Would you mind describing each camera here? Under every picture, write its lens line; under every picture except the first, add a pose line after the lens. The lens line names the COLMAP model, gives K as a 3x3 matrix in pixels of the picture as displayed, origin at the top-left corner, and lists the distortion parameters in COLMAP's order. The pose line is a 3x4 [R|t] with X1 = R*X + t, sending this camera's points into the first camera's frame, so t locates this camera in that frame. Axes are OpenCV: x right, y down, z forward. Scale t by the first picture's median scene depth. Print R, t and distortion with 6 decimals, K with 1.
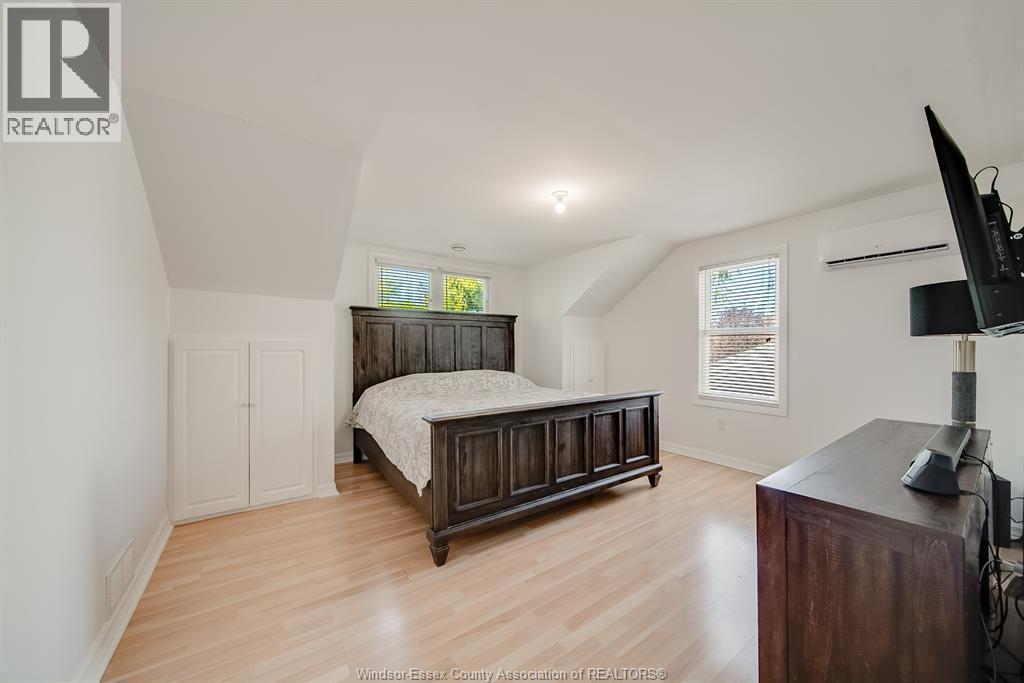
lens RADIAL K [[361.1, 0, 514.4], [0, 361.1, 343.2], [0, 0, 1]] dist [0.001833, -0.000585]
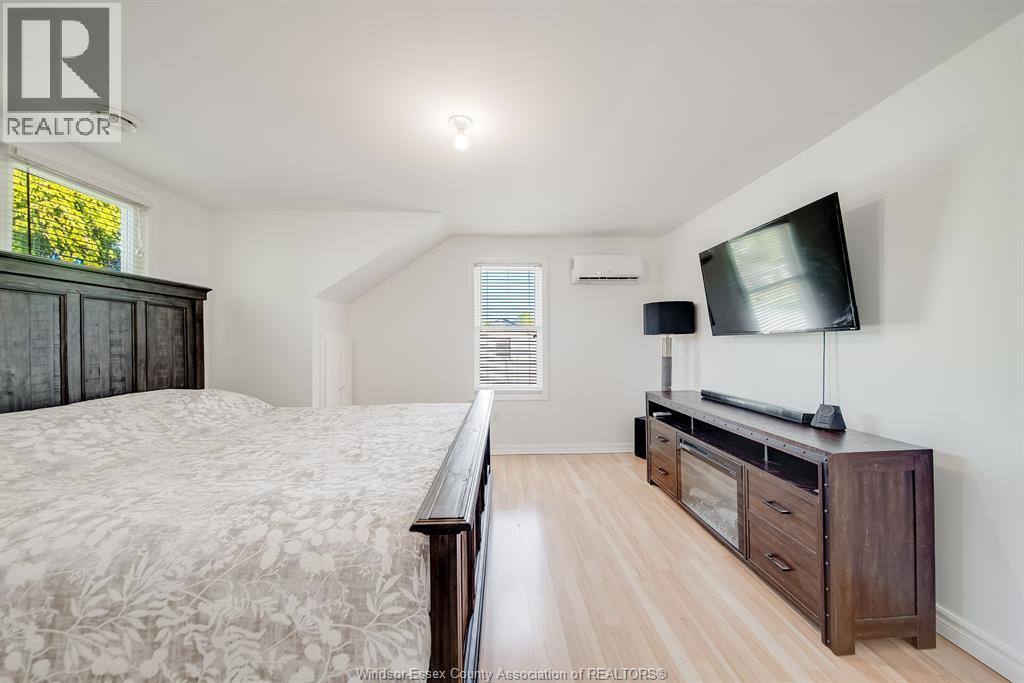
lens RADIAL K [[361.1, 0, 516.3], [0, 361.1, 346.2], [0, 0, 1]] dist [0.001833, -0.000585]
pose [[0.539084, -0.009931, 0.842193, -0.226987], [-0.003899, 0.999890, 0.014286, 0.004015], [-0.842243, -0.010985, 0.538986, 0.308297]]
